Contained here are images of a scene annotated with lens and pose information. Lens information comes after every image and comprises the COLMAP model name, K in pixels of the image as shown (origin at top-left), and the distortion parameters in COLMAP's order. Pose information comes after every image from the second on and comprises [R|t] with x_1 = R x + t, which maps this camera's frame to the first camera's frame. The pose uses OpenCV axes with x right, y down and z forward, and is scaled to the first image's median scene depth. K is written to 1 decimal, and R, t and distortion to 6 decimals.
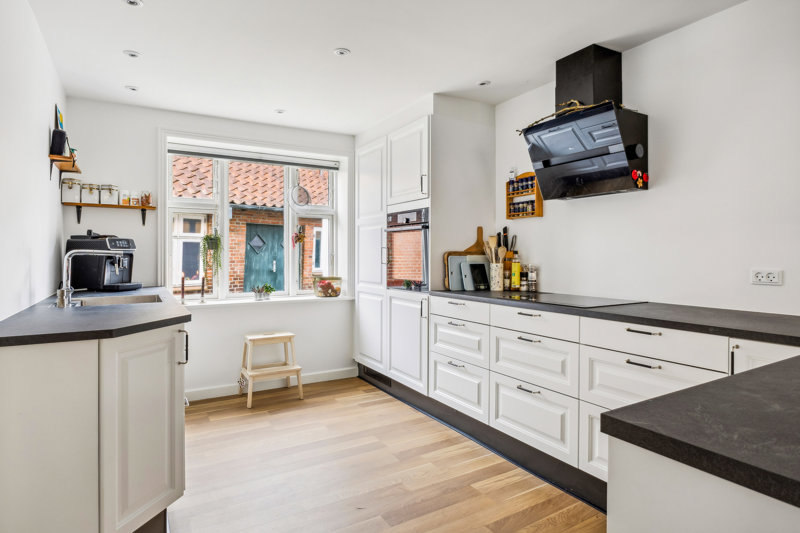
lens RADIAL K [[448.6, 0, 398.4], [0, 448.6, 253.0], [0, 0, 1]] dist [-0.000182, 0.000033]
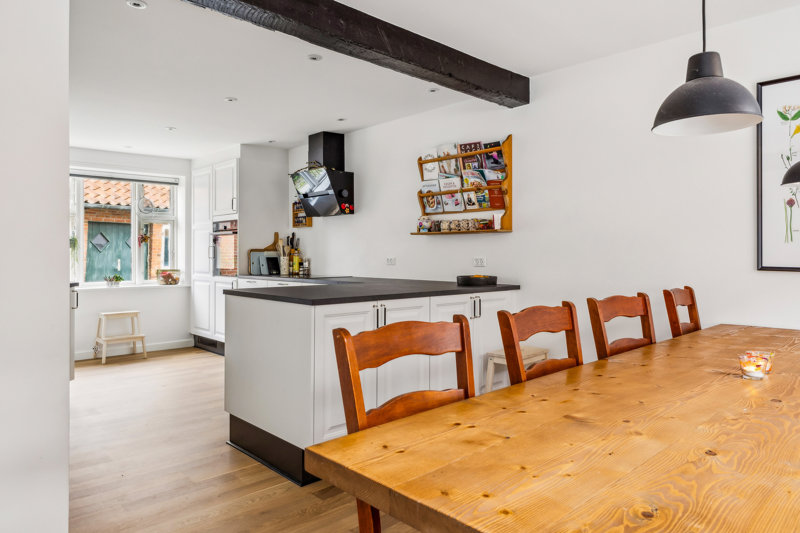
lens RADIAL K [[528.4, 0, 401.6], [0, 528.4, 247.7], [0, 0, 1]] dist [0.004897, 0.000386]
pose [[0.974075, -0.001868, 0.226217, 0.175150], [0.003489, 0.999971, -0.006766, 0.005320], [-0.226198, 0.007380, 0.974053, -0.731445]]
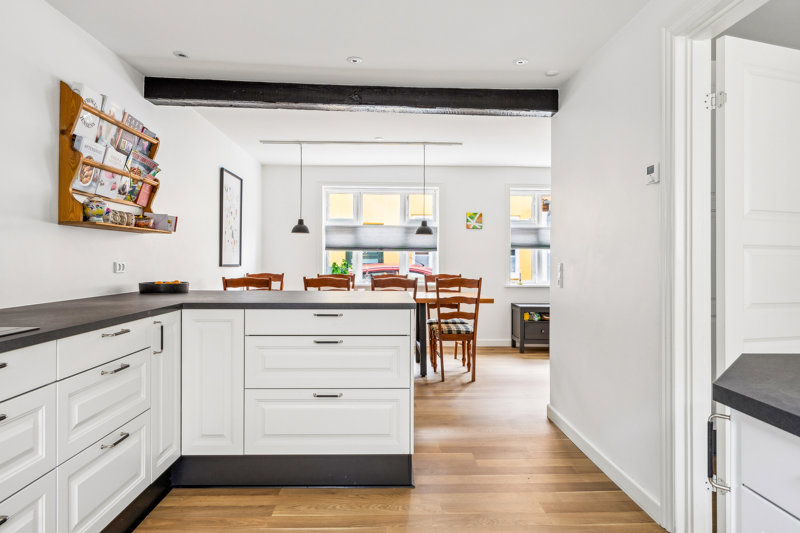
lens RADIAL K [[517.0, 0, 400.0], [0, 517.0, 266.5], [0, 0, 1]] dist [-0.000106, 0.000086]
pose [[-0.874873, -0.003350, 0.484340, -0.243993], [0.002084, 0.999941, 0.010680, 0.019457], [-0.484348, 0.010353, -0.874814, 0.853770]]
